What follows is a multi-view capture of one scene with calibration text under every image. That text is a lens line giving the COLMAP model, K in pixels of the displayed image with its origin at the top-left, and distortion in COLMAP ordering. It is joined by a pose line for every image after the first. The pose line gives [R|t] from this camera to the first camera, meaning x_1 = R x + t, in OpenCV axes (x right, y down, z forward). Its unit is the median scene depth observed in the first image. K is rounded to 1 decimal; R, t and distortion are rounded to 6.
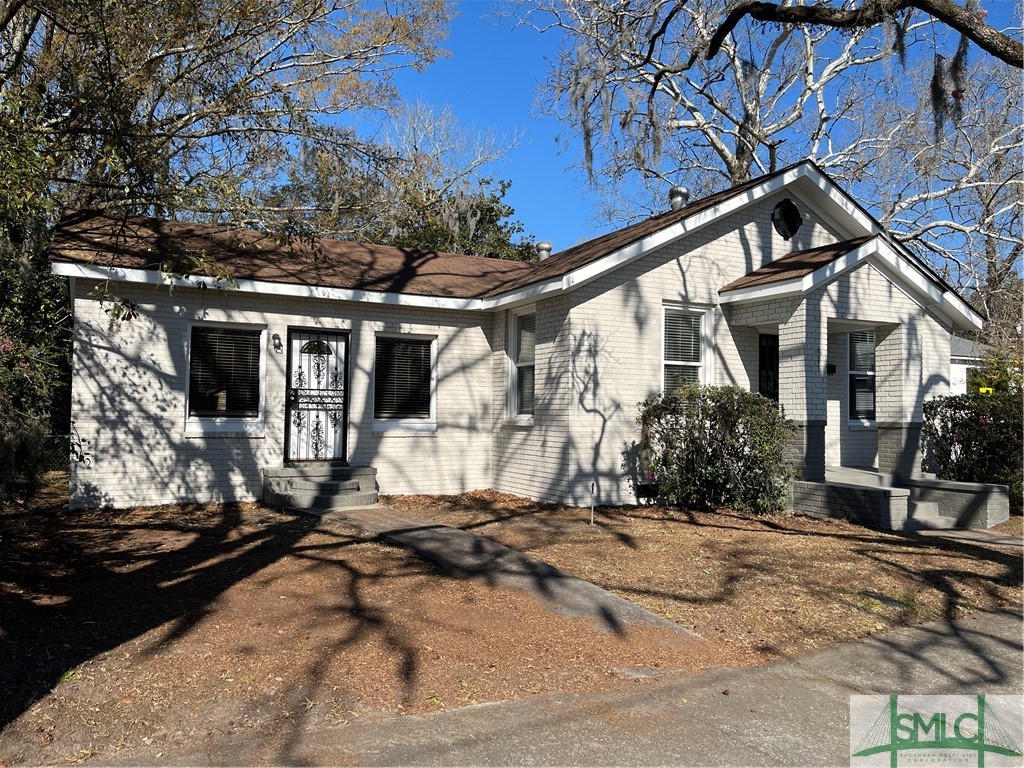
lens RADIAL K [[772.2, 0, 512.0], [0, 772.2, 384.0], [0, 0, 1]] dist [0.064710, -0.003656]
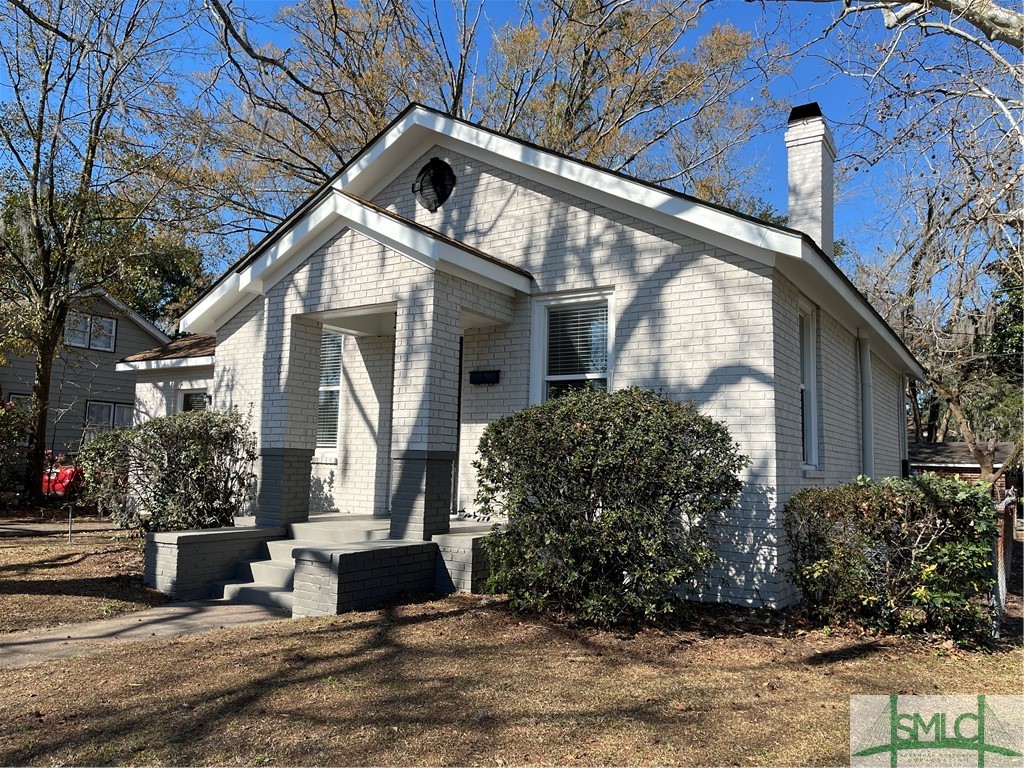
lens RADIAL K [[772.2, 0, 512.0], [0, 772.2, 384.0], [0, 0, 1]] dist [0.064710, -0.003656]
pose [[0.501285, -0.093538, -0.860212, 1.145803], [0.016727, 0.995002, -0.098448, 0.060963], [0.865121, 0.034962, 0.500344, 0.789788]]
